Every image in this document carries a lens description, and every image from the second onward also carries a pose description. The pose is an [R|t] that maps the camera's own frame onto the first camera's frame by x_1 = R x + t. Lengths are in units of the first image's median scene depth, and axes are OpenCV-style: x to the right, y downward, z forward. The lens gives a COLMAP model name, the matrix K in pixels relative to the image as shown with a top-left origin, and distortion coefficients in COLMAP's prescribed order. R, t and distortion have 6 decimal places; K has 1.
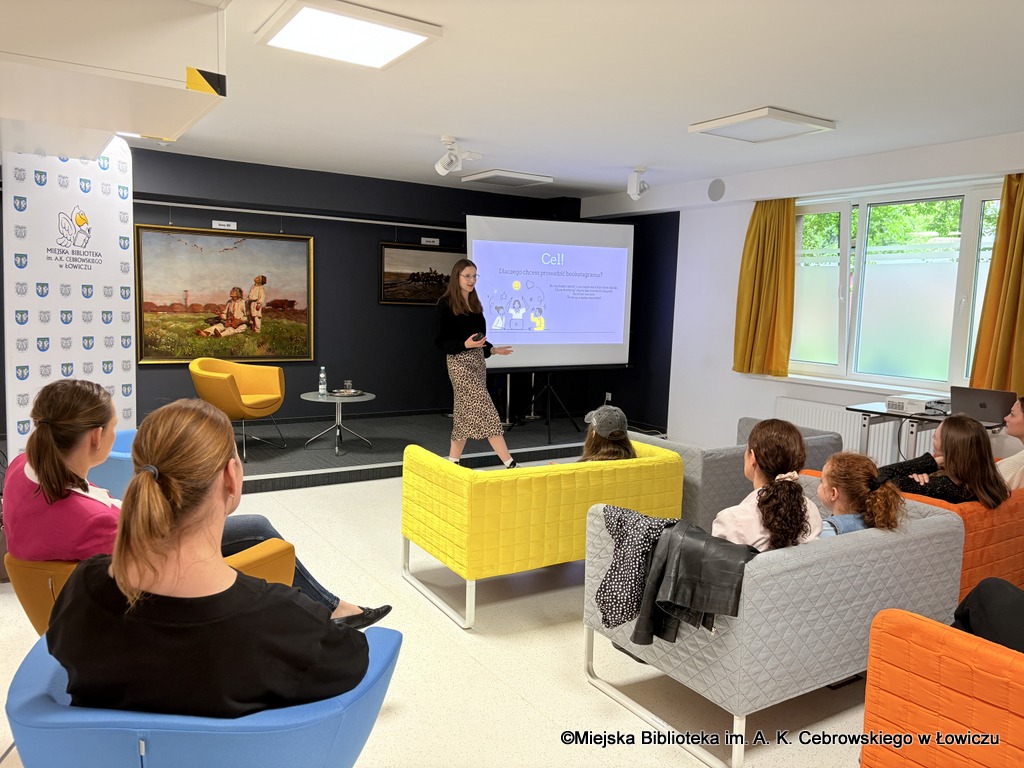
lens RADIAL K [[771.8, 0, 517.1], [0, 771.8, 382.8], [0, 0, 1]] dist [0.057330, -0.062294]
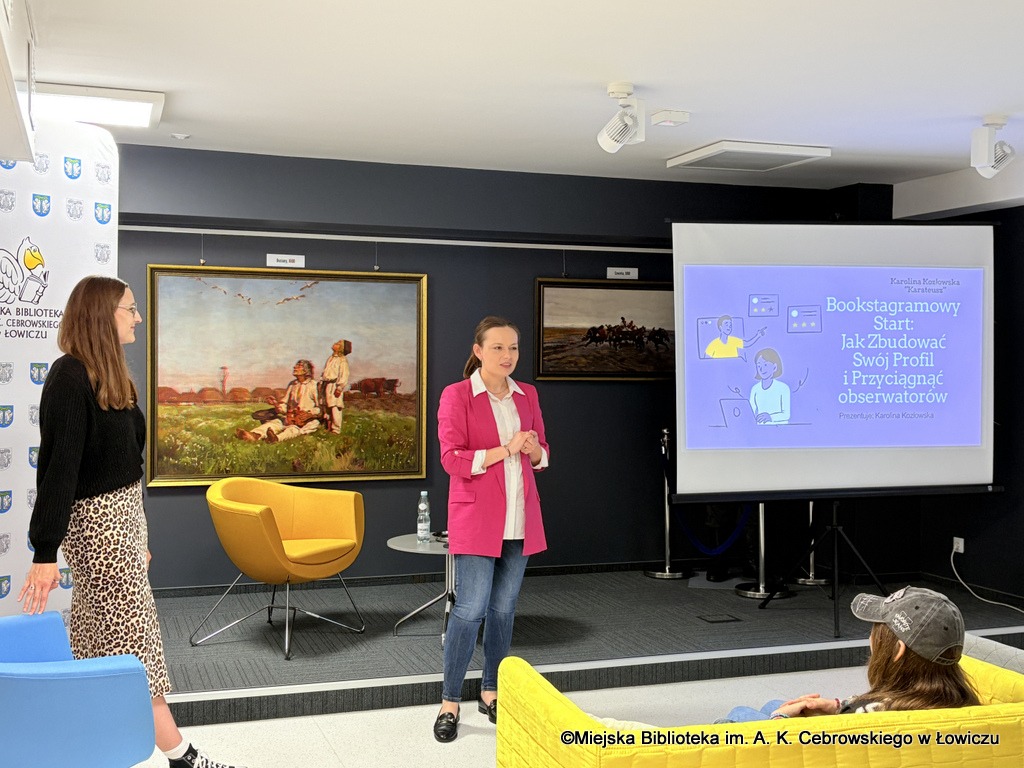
lens RADIAL K [[1215.0, 0, 525.5], [0, 1215.0, 375.2], [0, 0, 1]] dist [0.050053, 0.000000]
pose [[0.970724, -0.021764, -0.239208, 0.046715], [-0.003247, 0.994606, -0.103671, -0.014415], [0.240174, 0.101413, 0.965418, 0.138976]]
